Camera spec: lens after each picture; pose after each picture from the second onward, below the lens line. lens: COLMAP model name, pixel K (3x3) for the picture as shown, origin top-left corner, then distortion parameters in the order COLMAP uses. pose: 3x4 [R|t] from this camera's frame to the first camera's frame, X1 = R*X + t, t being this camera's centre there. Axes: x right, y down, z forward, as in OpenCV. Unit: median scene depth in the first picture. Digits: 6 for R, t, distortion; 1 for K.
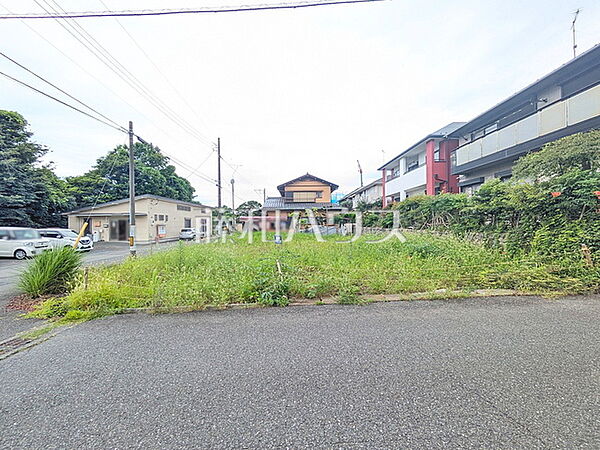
lens RADIAL K [[236.9, 0, 300.0], [0, 236.9, 225.0], [0, 0, 1]] dist [-0.000752, 0.000472]
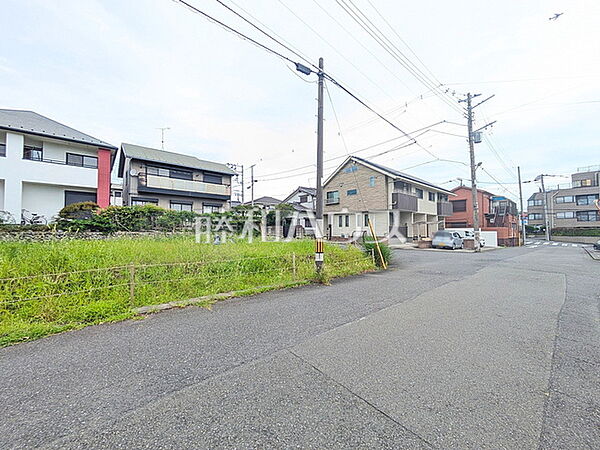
lens RADIAL K [[236.9, 0, 300.0], [0, 236.9, 225.0], [0, 0, 1]] dist [-0.000752, 0.000472]
pose [[-0.642292, 0.035378, 0.765643, -0.537619], [0.011488, 0.999266, -0.036536, 0.019991], [-0.766374, -0.014671, -0.642227, 0.675351]]
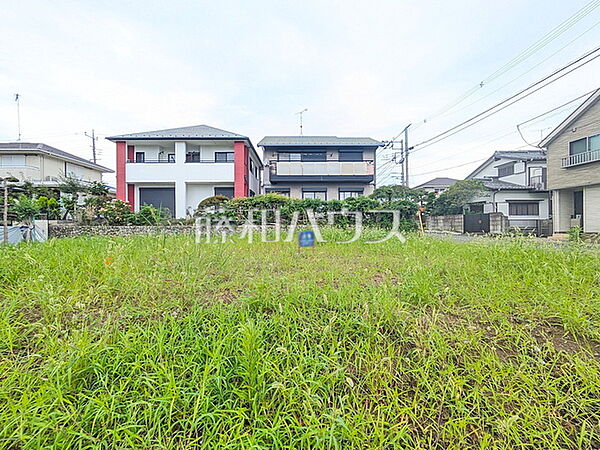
lens RADIAL K [[236.9, 0, 300.0], [0, 236.9, 225.0], [0, 0, 1]] dist [-0.000752, 0.000472]
pose [[0.000475, 0.014890, 0.999889, -0.325412], [0.011034, 0.999828, -0.014894, 0.019437], [-0.999939, 0.011040, 0.000311, 0.495935]]
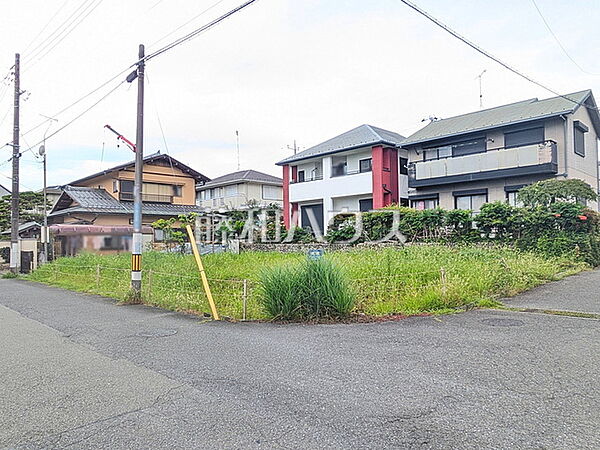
lens RADIAL K [[430.4, 0, 302.1], [0, 430.4, 230.9], [0, 0, 1]] dist [-0.001632, 0.003362]
pose [[0.724637, 0.020430, 0.688828, -0.524436], [0.008001, 0.999244, -0.038053, 0.018374], [-0.689084, 0.033086, 0.723926, 0.014177]]
